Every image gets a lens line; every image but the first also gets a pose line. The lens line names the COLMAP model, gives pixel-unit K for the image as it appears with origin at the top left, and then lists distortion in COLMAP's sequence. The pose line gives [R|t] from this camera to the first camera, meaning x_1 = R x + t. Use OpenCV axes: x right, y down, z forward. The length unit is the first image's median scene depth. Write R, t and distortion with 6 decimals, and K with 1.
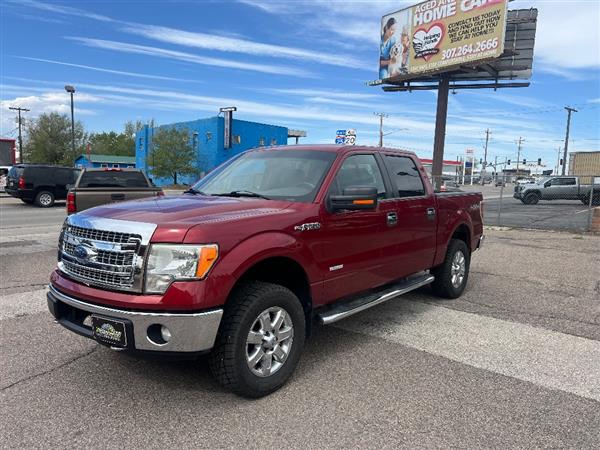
lens RADIAL K [[455.4, 0, 301.7], [0, 455.4, 225.1], [0, 0, 1]] dist [0.062617, -0.063411]
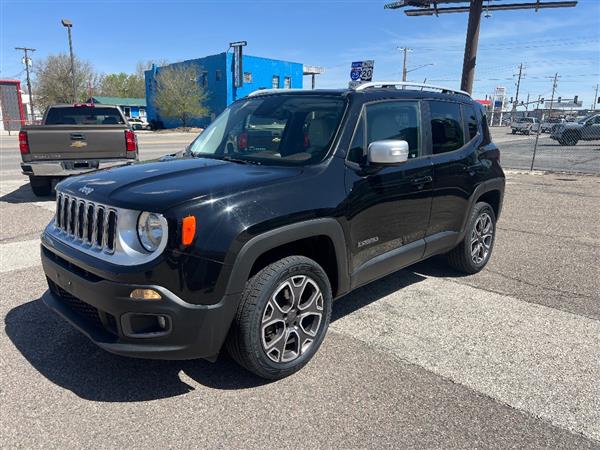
lens RADIAL K [[455.4, 0, 300.9], [0, 455.4, 226.6], [0, 0, 1]] dist [0.062617, -0.063411]
pose [[0.998909, 0.001701, -0.046668, 0.020591], [0.004049, 0.992418, 0.122839, -0.000022], [0.046523, -0.122893, 0.991329, 0.069845]]
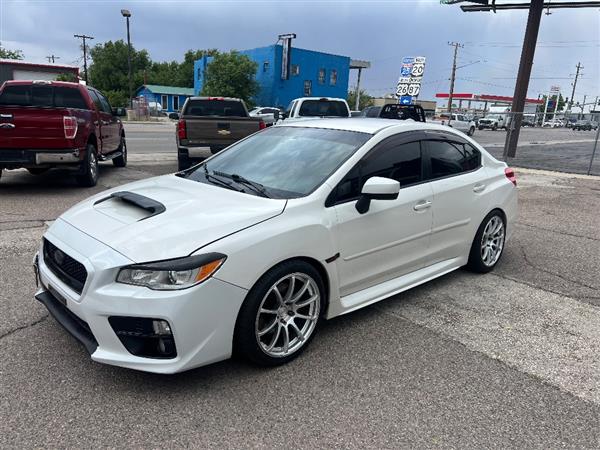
lens RADIAL K [[455.4, 0, 298.1], [0, 455.4, 226.1], [0, 0, 1]] dist [0.062617, -0.063411]
pose [[0.989989, 0.057261, -0.129005, 0.009488], [-0.039245, 0.989641, 0.138096, -0.000279], [0.135576, -0.131650, 0.981981, 0.057125]]
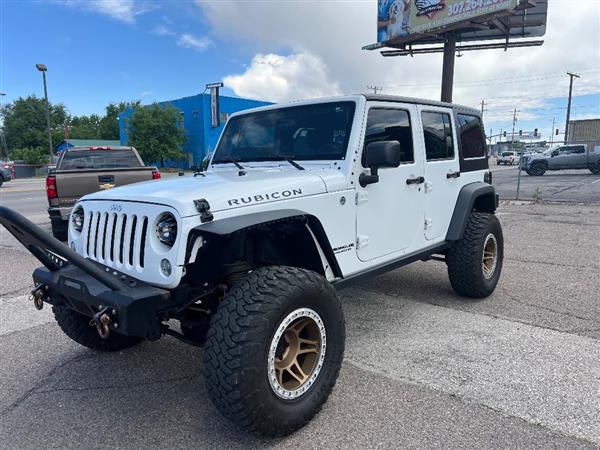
lens RADIAL K [[455.4, 0, 302.3], [0, 455.4, 227.3], [0, 0, 1]] dist [0.062617, -0.063411]
pose [[0.999280, -0.035511, 0.013352, -0.005058], [0.034826, 0.998219, 0.048441, -0.002125], [-0.015048, -0.047941, 0.998737, 0.077028]]
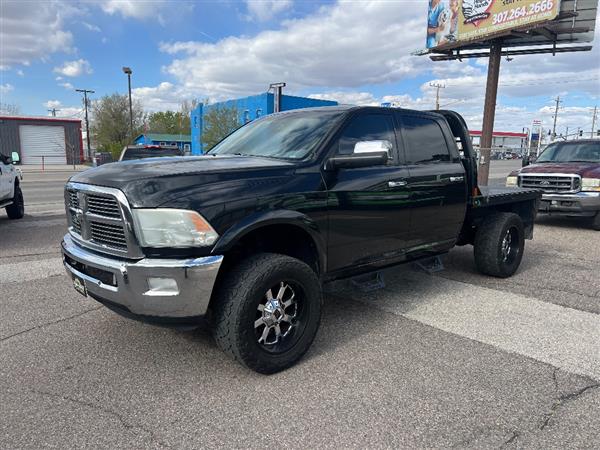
lens RADIAL K [[455.4, 0, 300.7], [0, 455.4, 228.4], [0, 0, 1]] dist [0.062617, -0.063411]
pose [[0.992392, 0.007360, -0.122895, 0.029374], [-0.000122, 0.998270, 0.058800, 0.002234], [0.123116, -0.058338, 0.990676, -0.010166]]
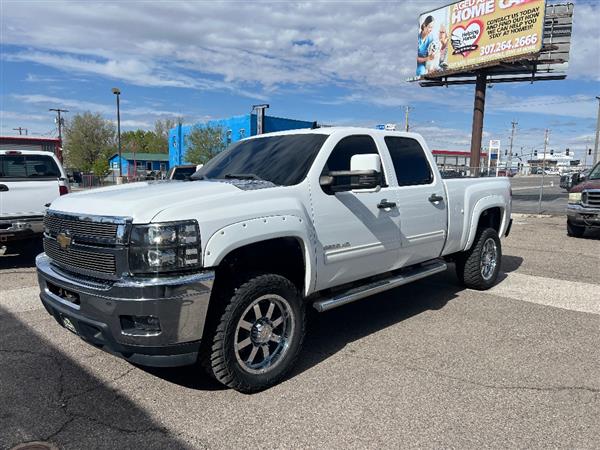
lens RADIAL K [[455.4, 0, 297.9], [0, 455.4, 225.3], [0, 0, 1]] dist [0.062617, -0.063411]
pose [[0.998760, -0.009775, -0.048815, -0.053514], [0.010372, 0.999874, 0.011997, 0.006881], [0.048691, -0.012489, 0.998736, -0.059095]]
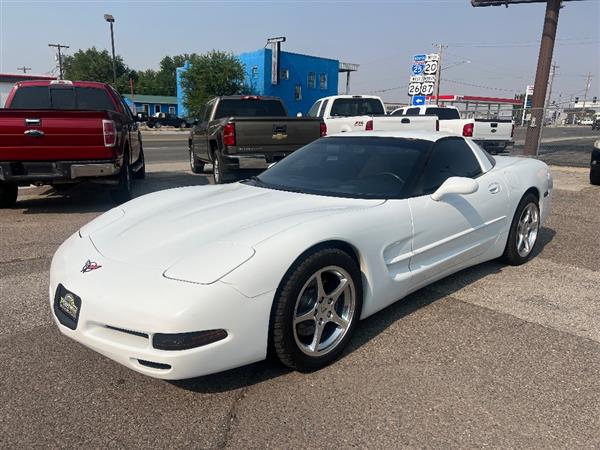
lens RADIAL K [[455.4, 0, 299.1], [0, 455.4, 228.6], [0, 0, 1]] dist [0.062617, -0.063411]
pose [[0.996413, 0.016905, -0.082917, -0.061455], [-0.006116, 0.991666, 0.128693, 0.001878], [0.084401, -0.127724, 0.988212, 0.101218]]
